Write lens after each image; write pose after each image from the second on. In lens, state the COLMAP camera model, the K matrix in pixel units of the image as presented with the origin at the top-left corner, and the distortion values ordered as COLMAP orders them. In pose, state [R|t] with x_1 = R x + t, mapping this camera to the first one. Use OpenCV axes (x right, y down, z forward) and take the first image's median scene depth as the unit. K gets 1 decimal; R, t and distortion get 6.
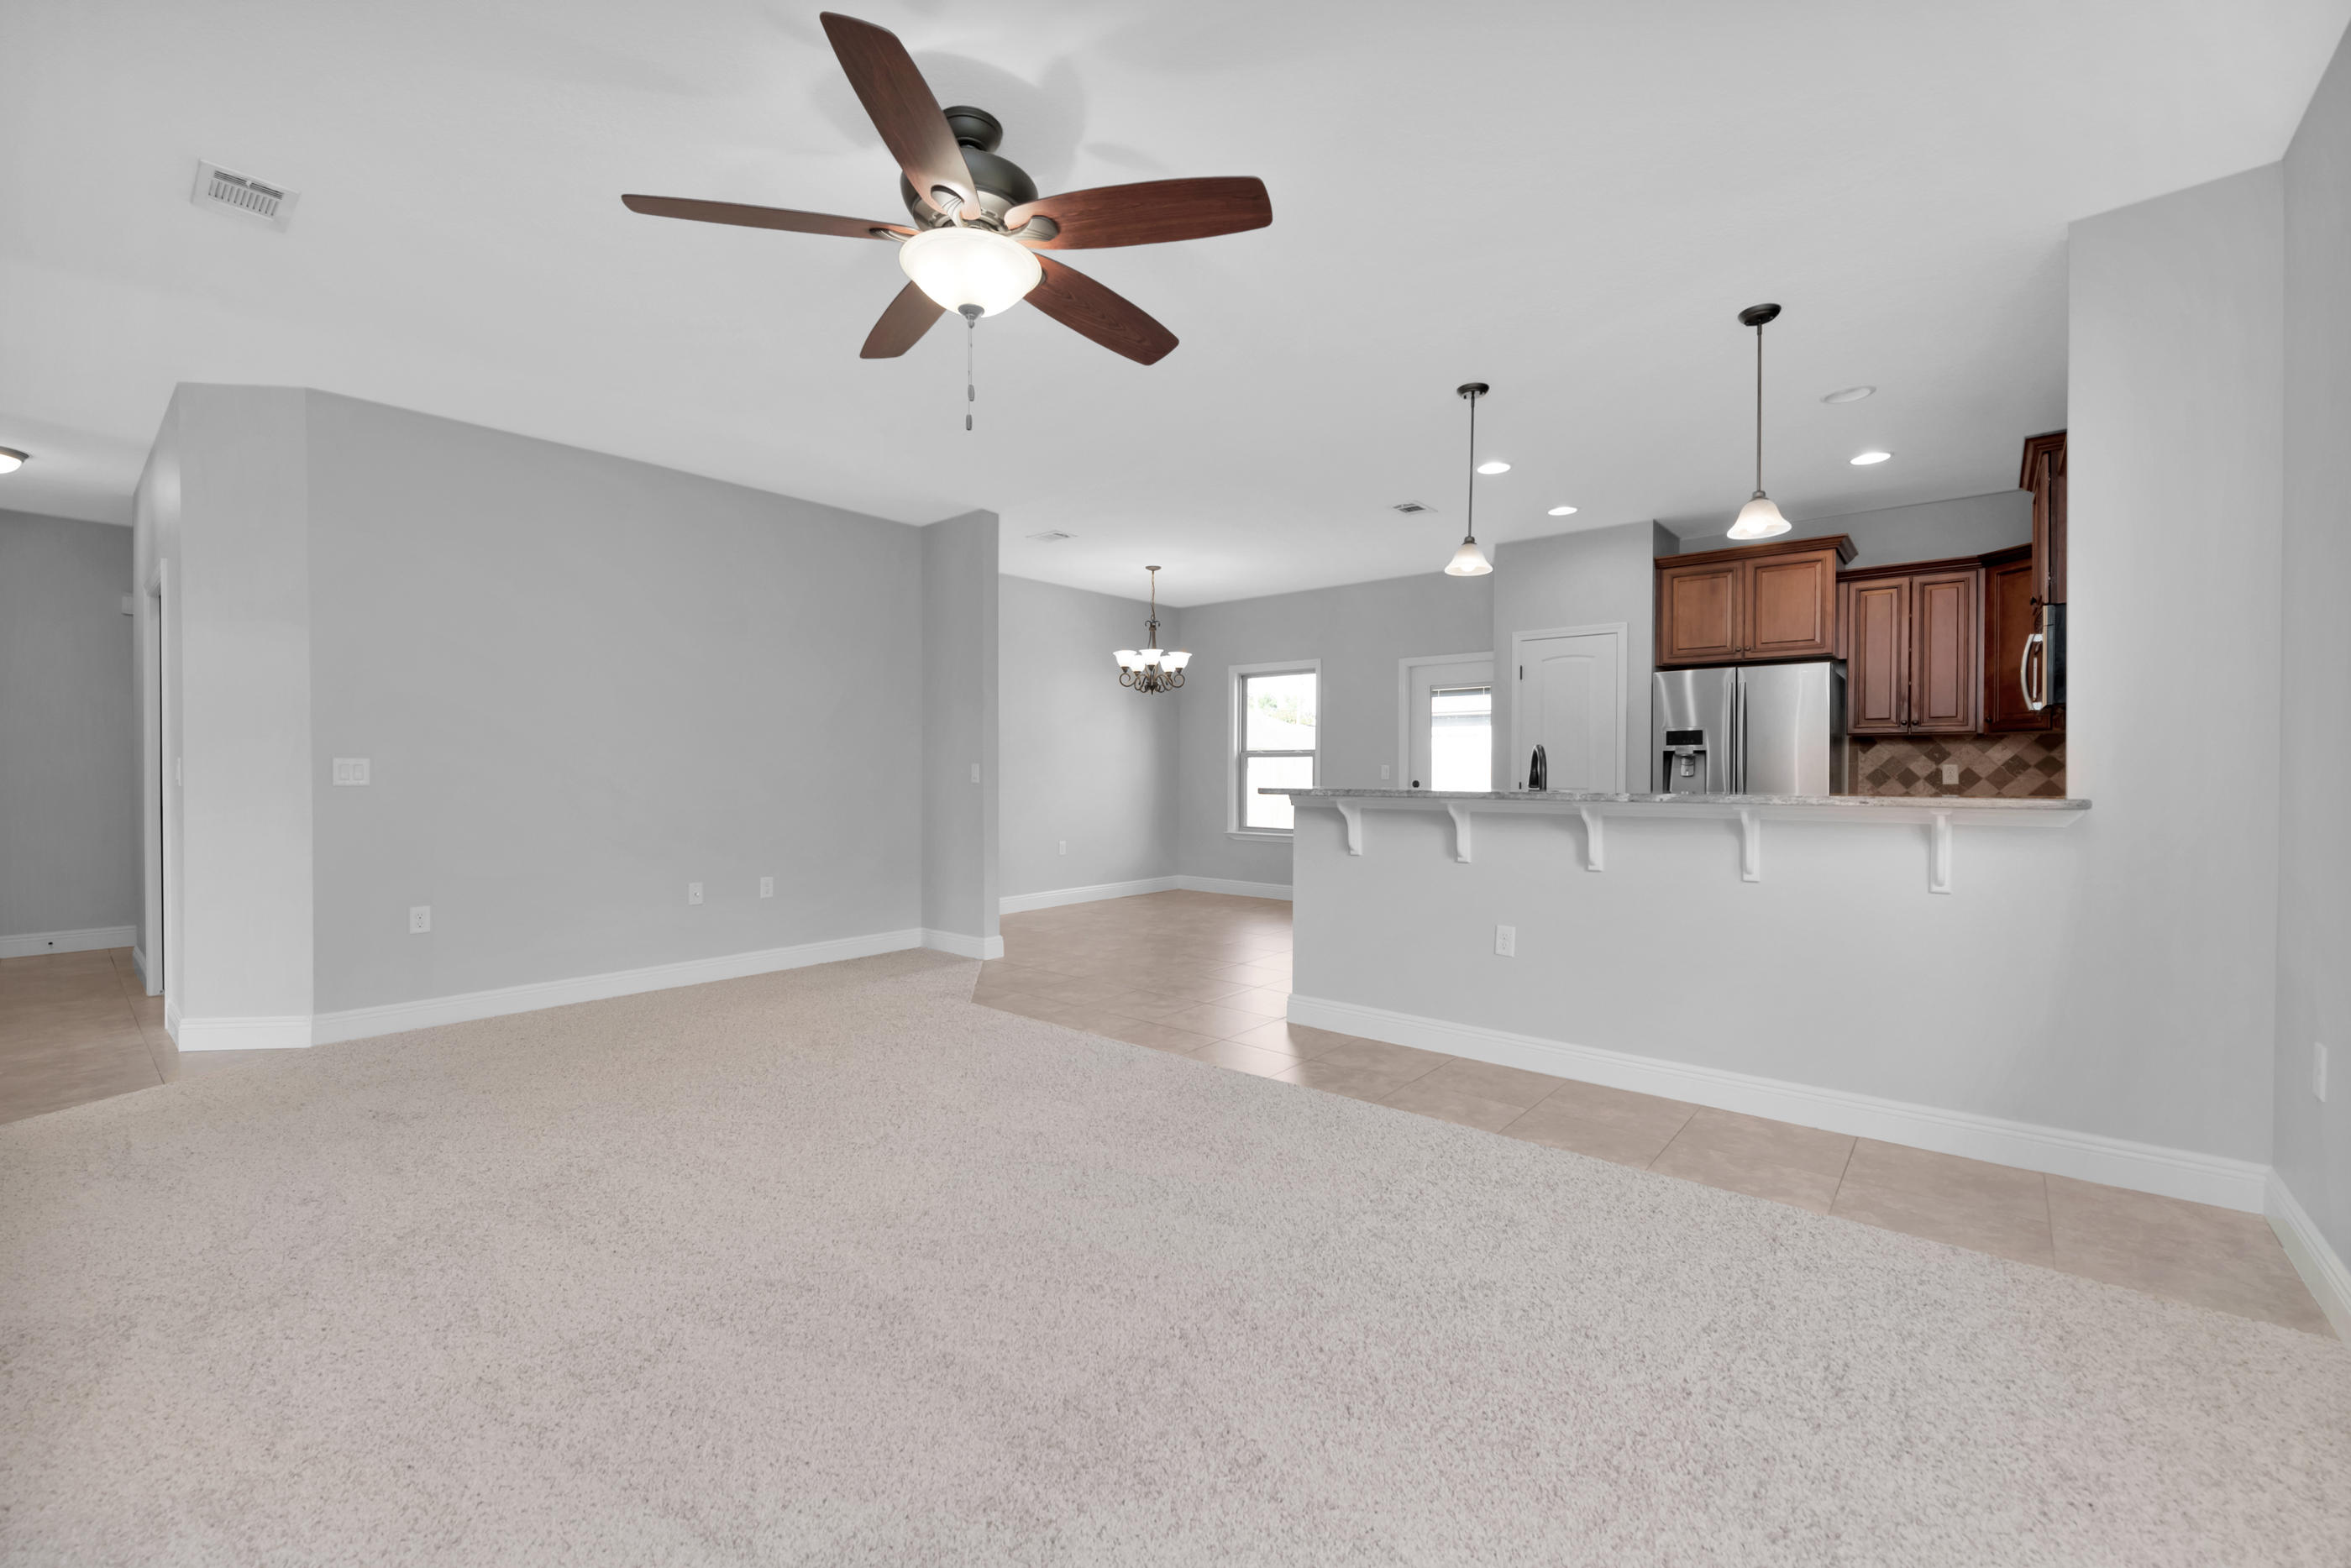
lens RADIAL K [[944.0, 0, 1169.4], [0, 944.0, 779.7], [0, 0, 1]] dist [-0.000034, -0.000011]
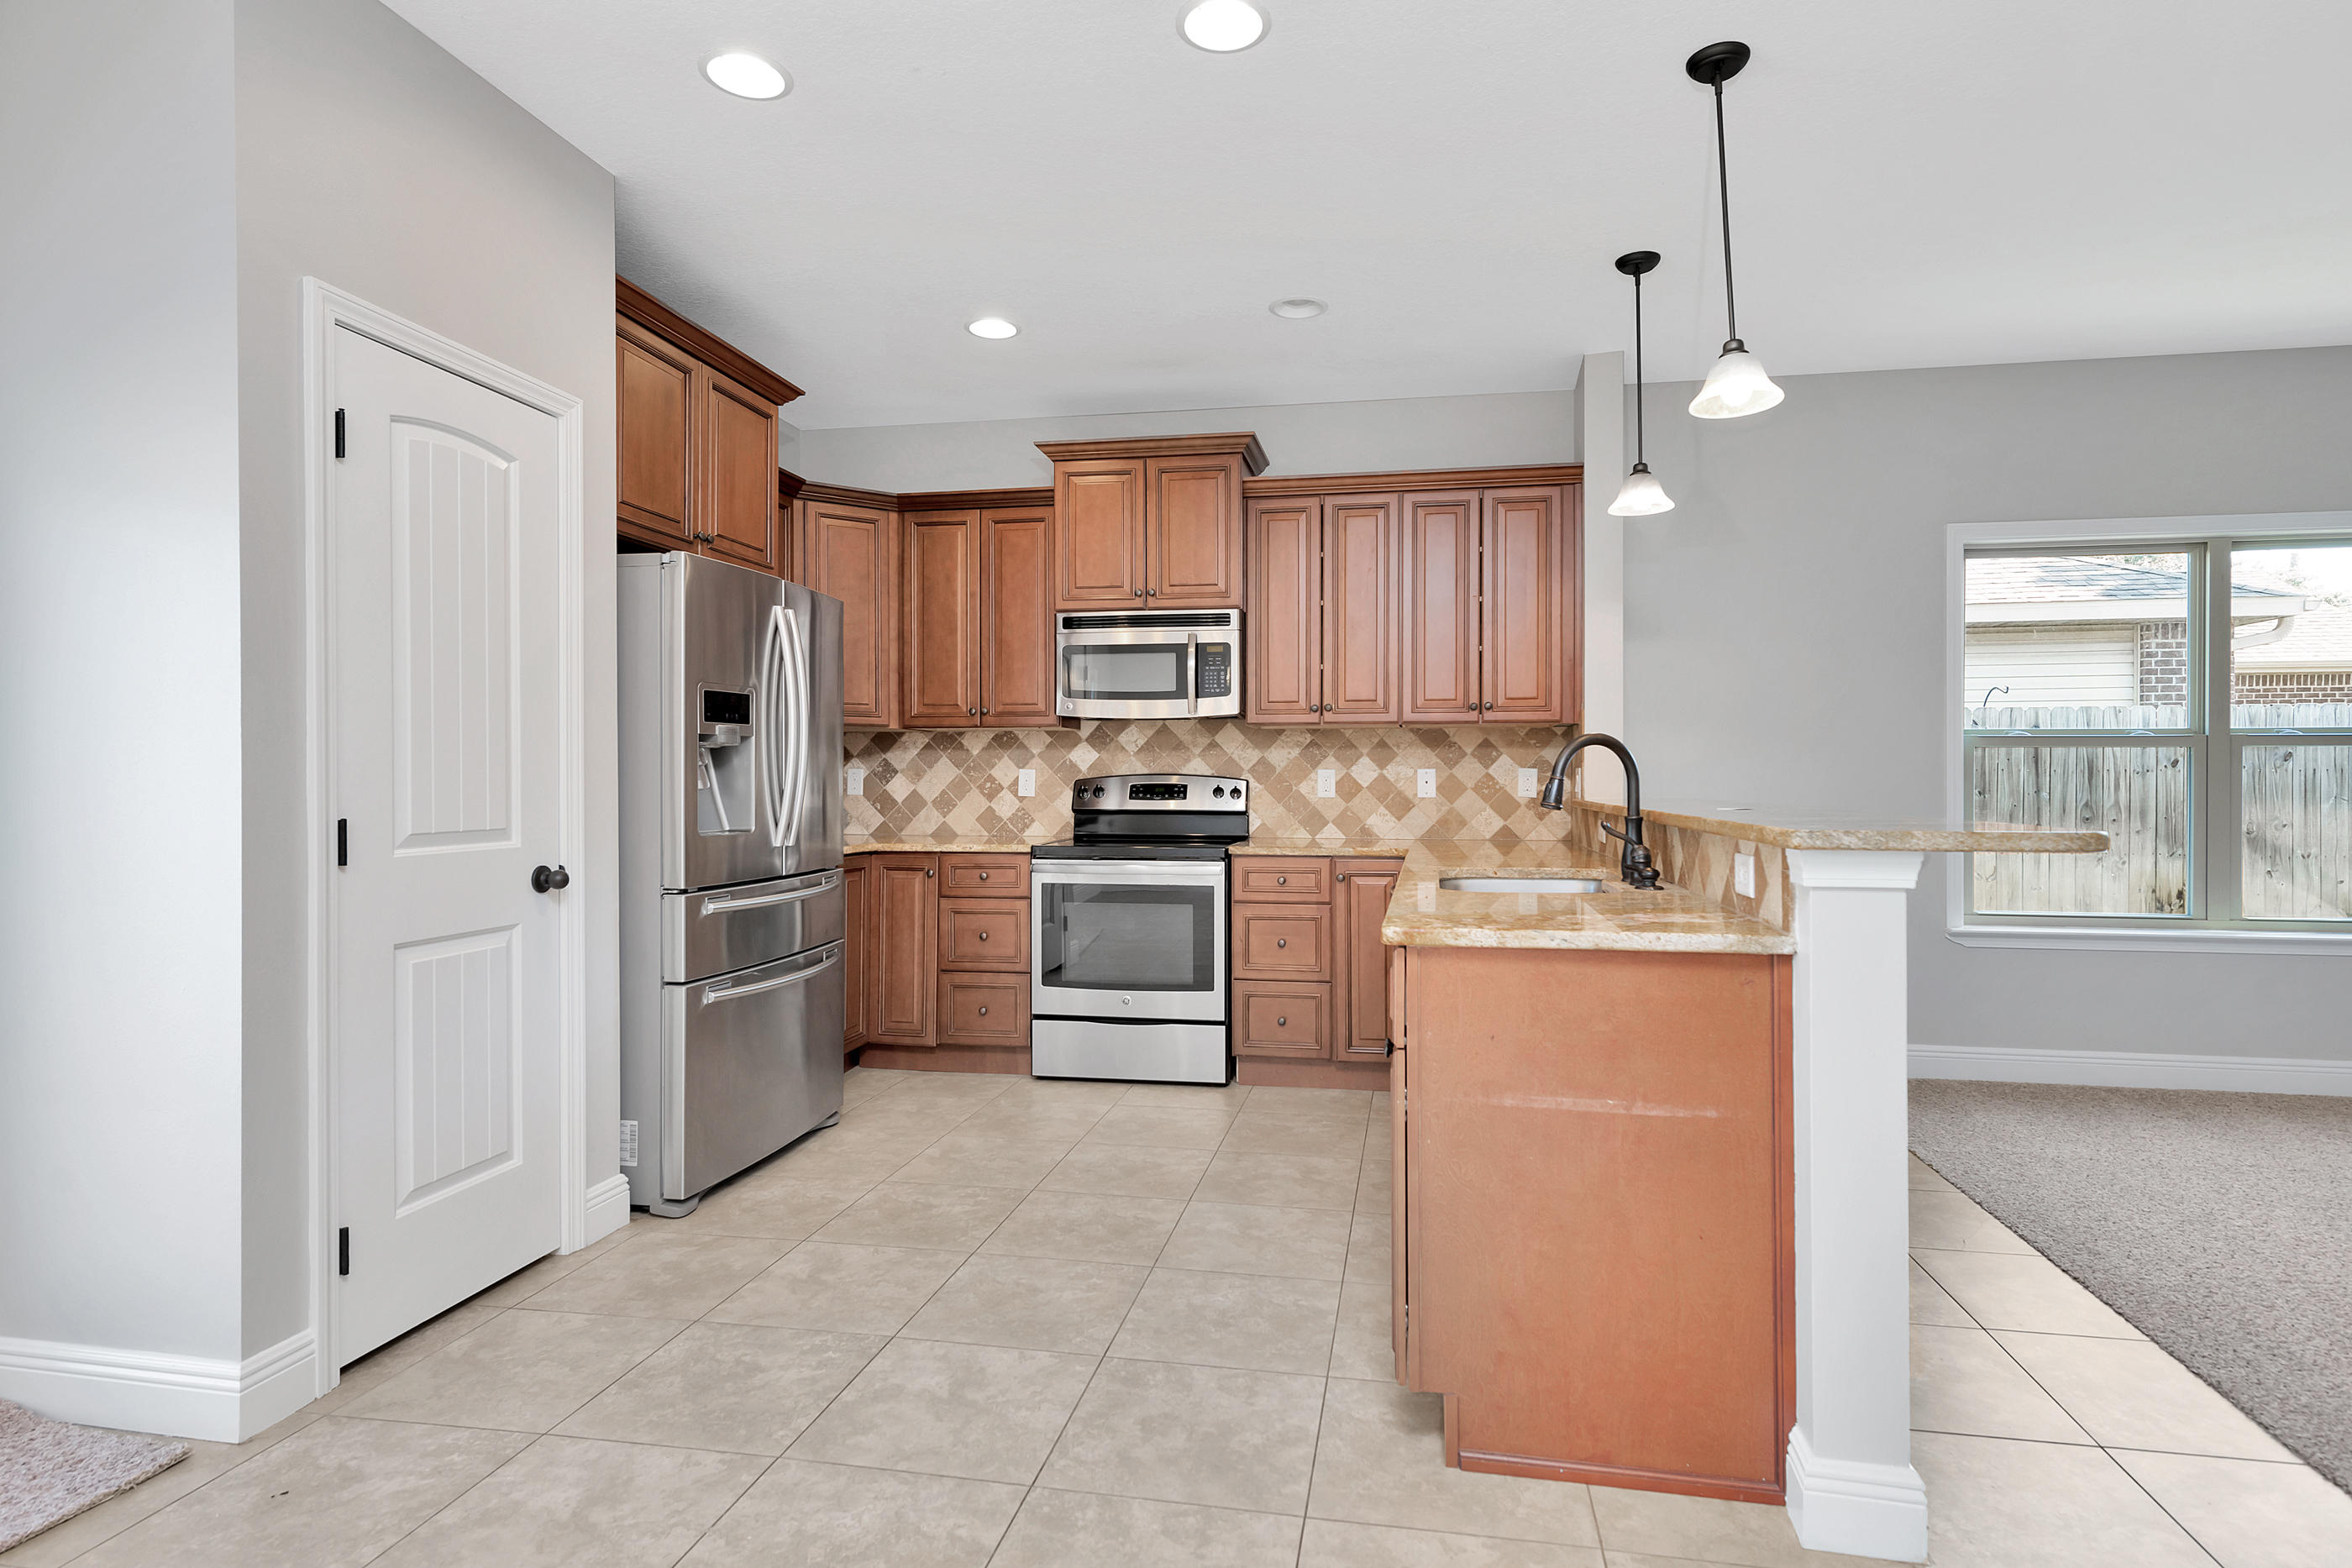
lens RADIAL K [[1193.1, 0, 1192.5], [0, 1193.1, 778.1], [0, 0, 1]] dist [0.003871, -0.000195]
pose [[-0.504856, -0.001501, 0.863202, -0.075583], [0.007451, 0.999954, 0.006097, -0.010954], [-0.863171, 0.009510, -0.504822, 1.044482]]
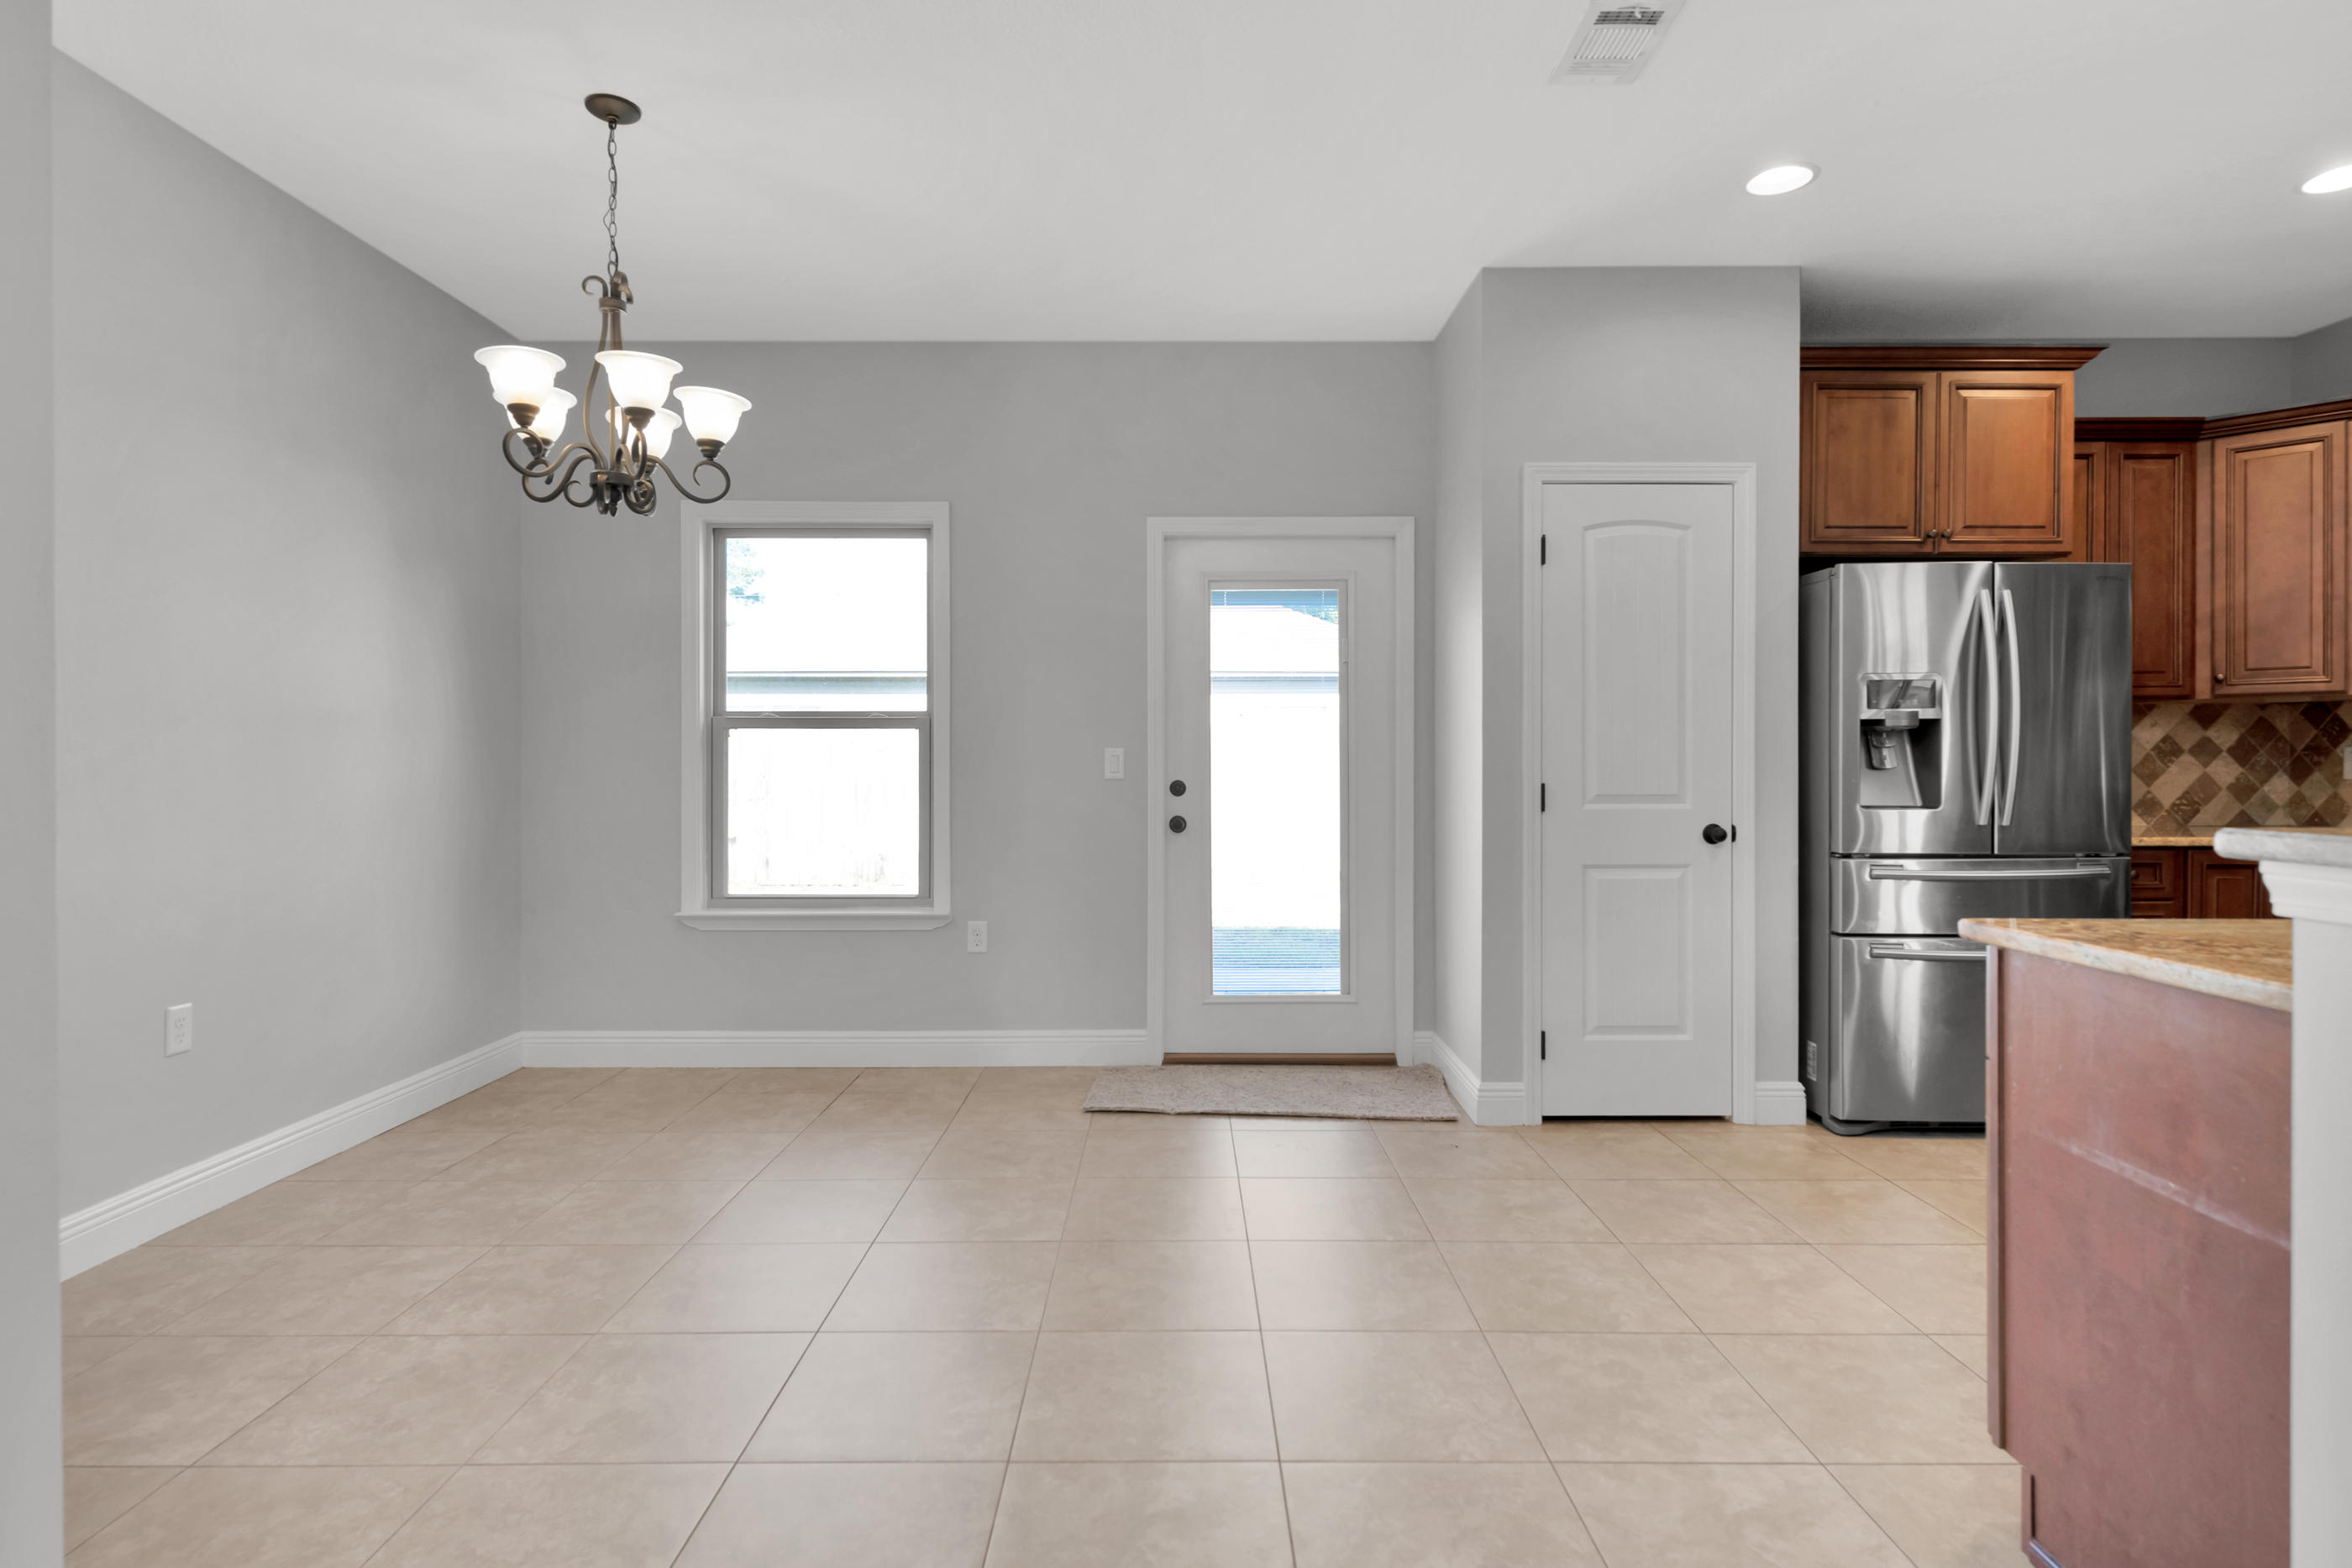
lens RADIAL K [[1212.3, 0, 1185.9], [0, 1212.3, 769.6], [0, 0, 1]] dist [0.000953, -0.000015]
pose [[0.757407, -0.006781, 0.652907, -0.170262], [0.008221, 0.999966, 0.000849, -0.006872], [-0.652891, 0.004724, 0.757437, 0.716813]]
